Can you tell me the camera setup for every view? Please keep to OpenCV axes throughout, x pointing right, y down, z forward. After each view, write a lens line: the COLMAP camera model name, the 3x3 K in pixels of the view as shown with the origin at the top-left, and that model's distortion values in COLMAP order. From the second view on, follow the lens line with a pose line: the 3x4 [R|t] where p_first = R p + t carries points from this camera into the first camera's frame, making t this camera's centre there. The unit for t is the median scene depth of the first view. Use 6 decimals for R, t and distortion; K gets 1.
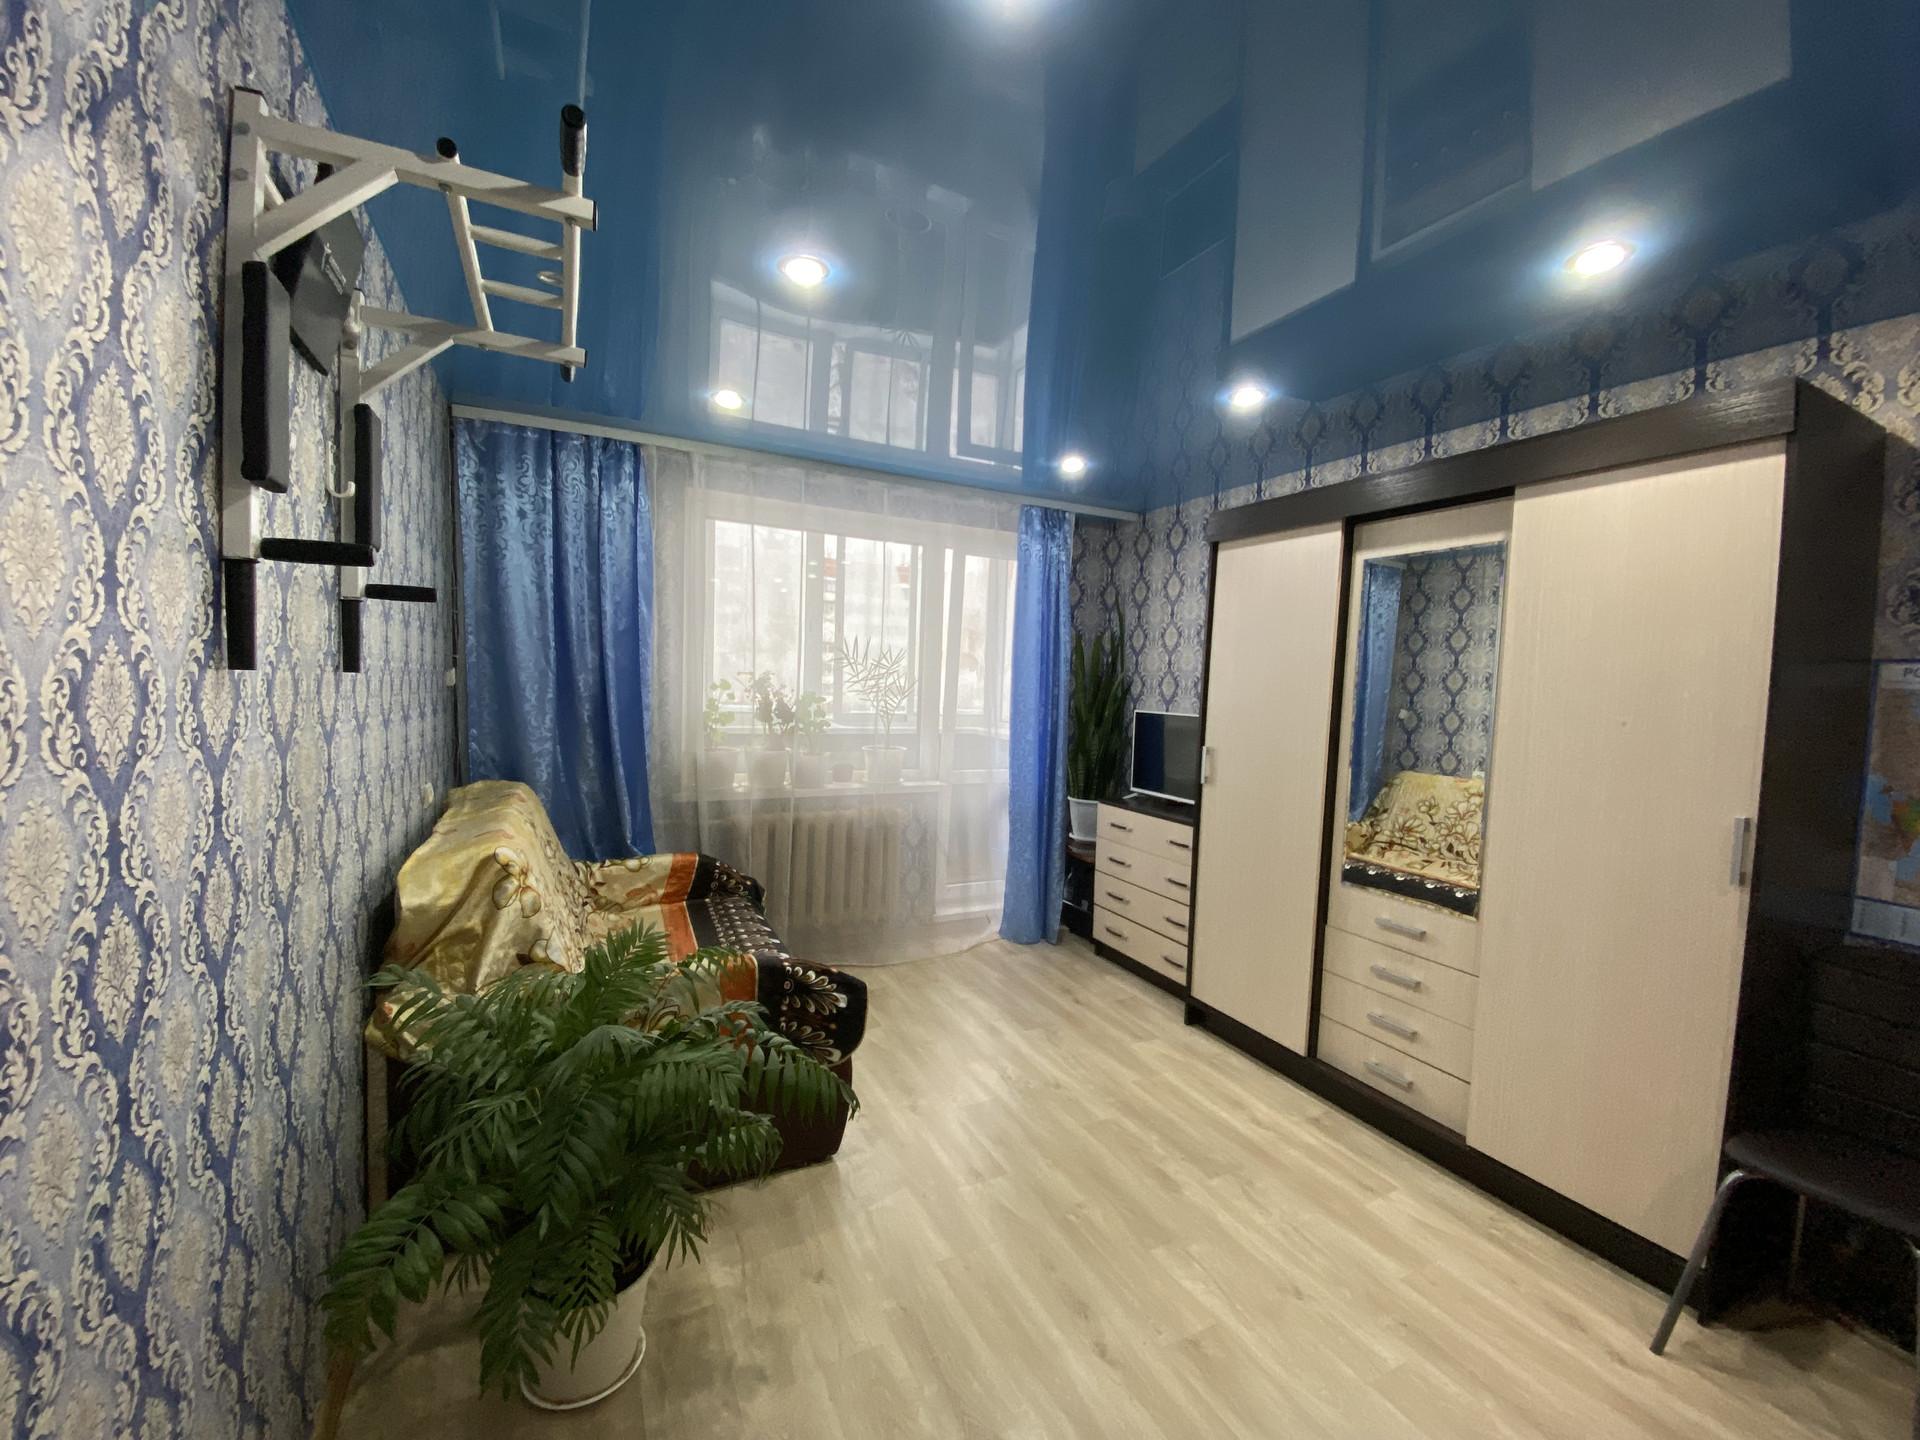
lens RADIAL K [[772.0, 0, 956.8], [0, 772.0, 724.8], [0, 0, 1]] dist [0.050514, -0.035621]
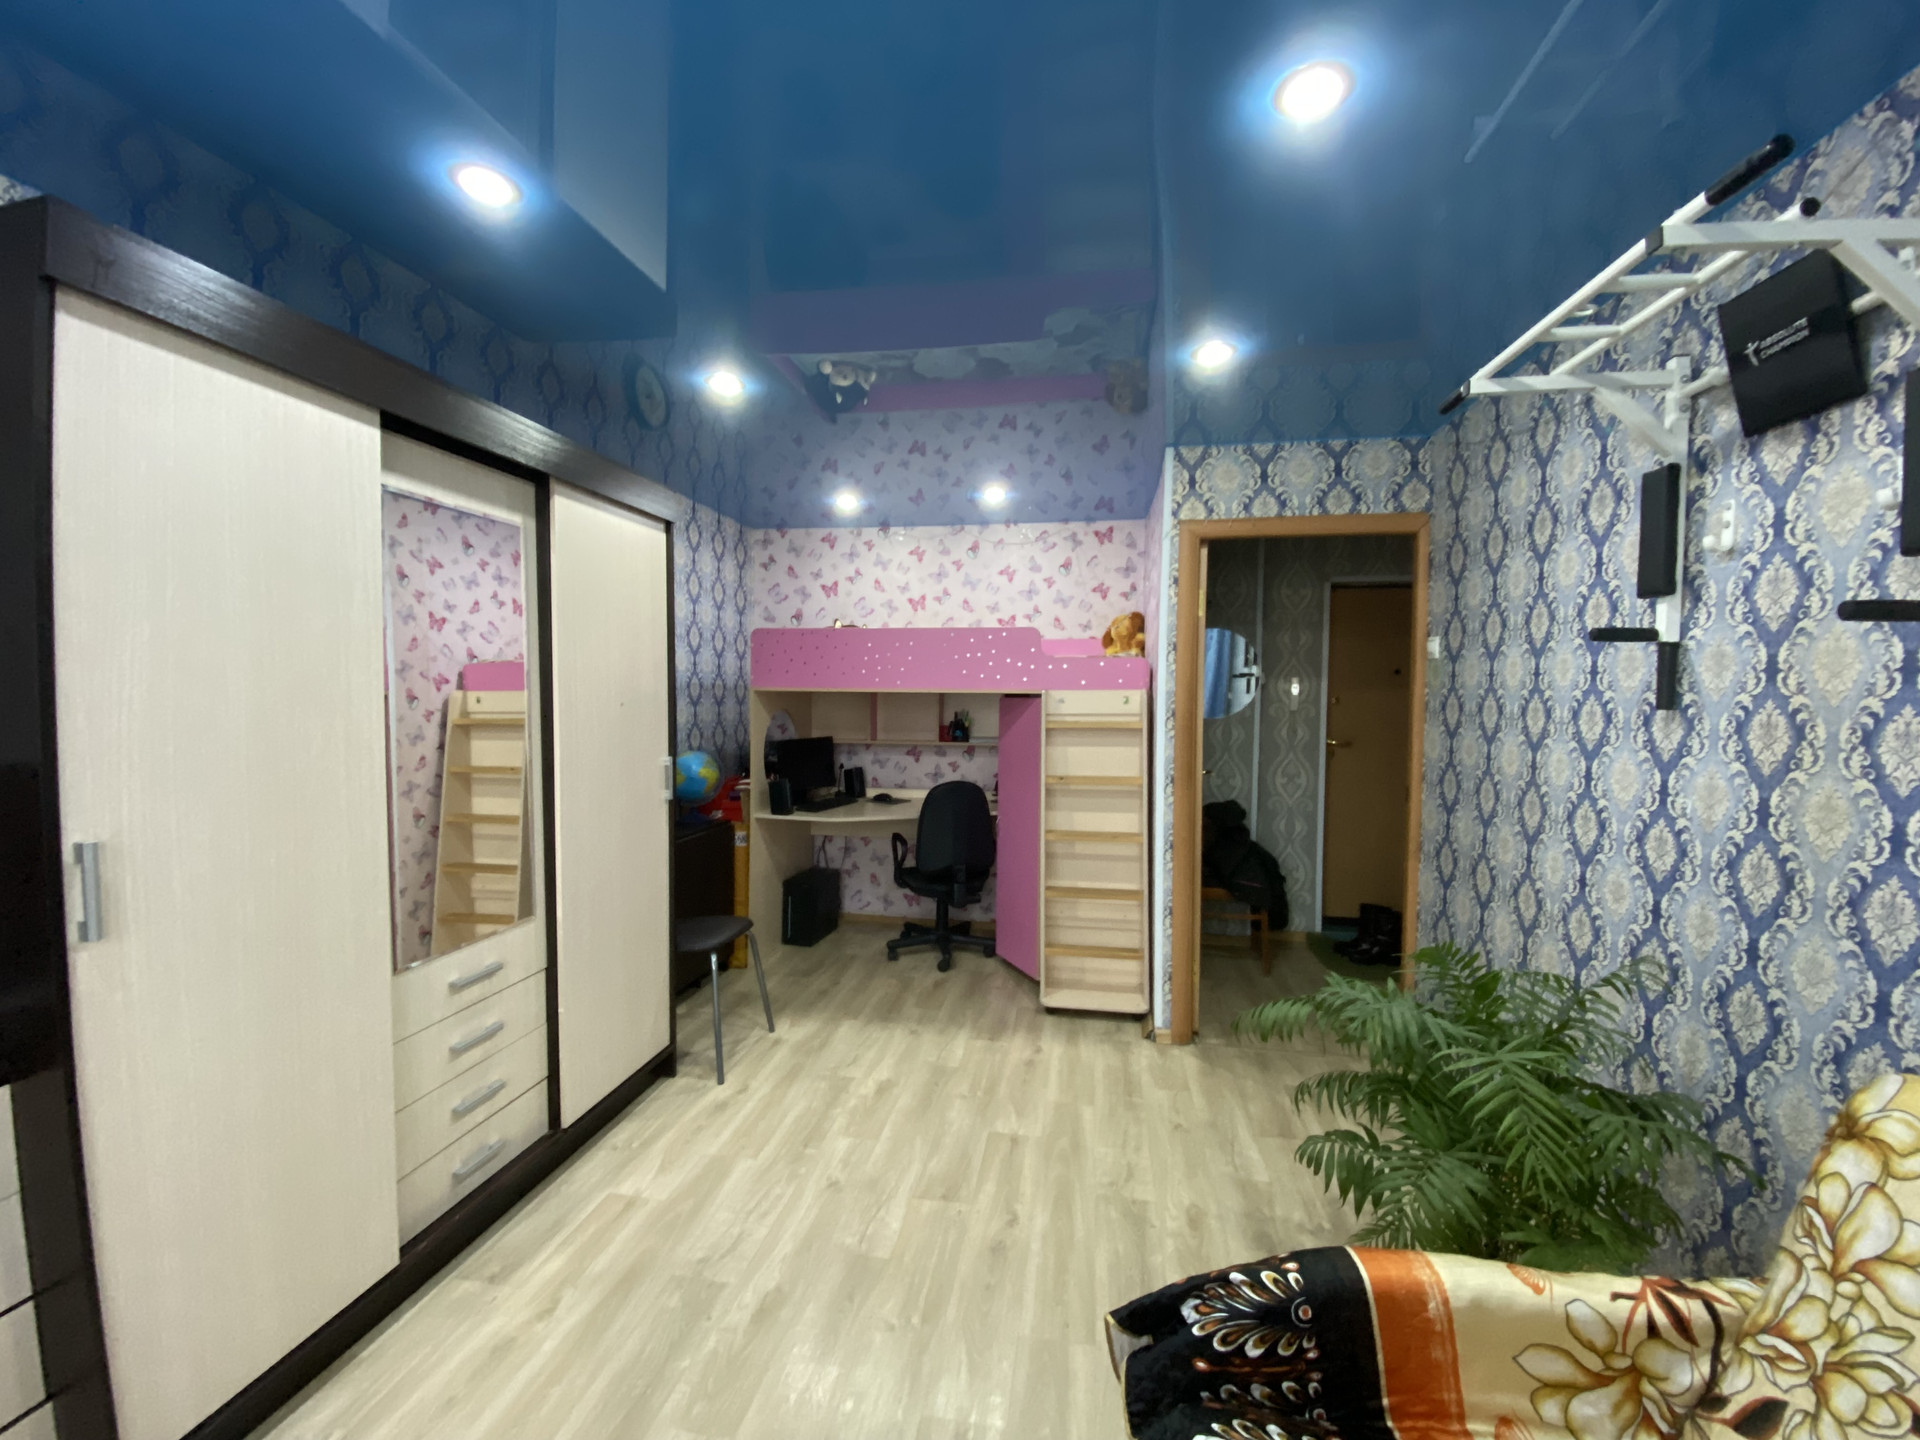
lens RADIAL K [[772.0, 0, 956.8], [0, 772.0, 724.8], [0, 0, 1]] dist [0.050514, -0.035621]
pose [[-0.804701, -0.068333, 0.589735, -0.423886], [-0.005380, 0.994152, 0.107851, -0.127282], [-0.593656, 0.083615, -0.800363, 1.959950]]
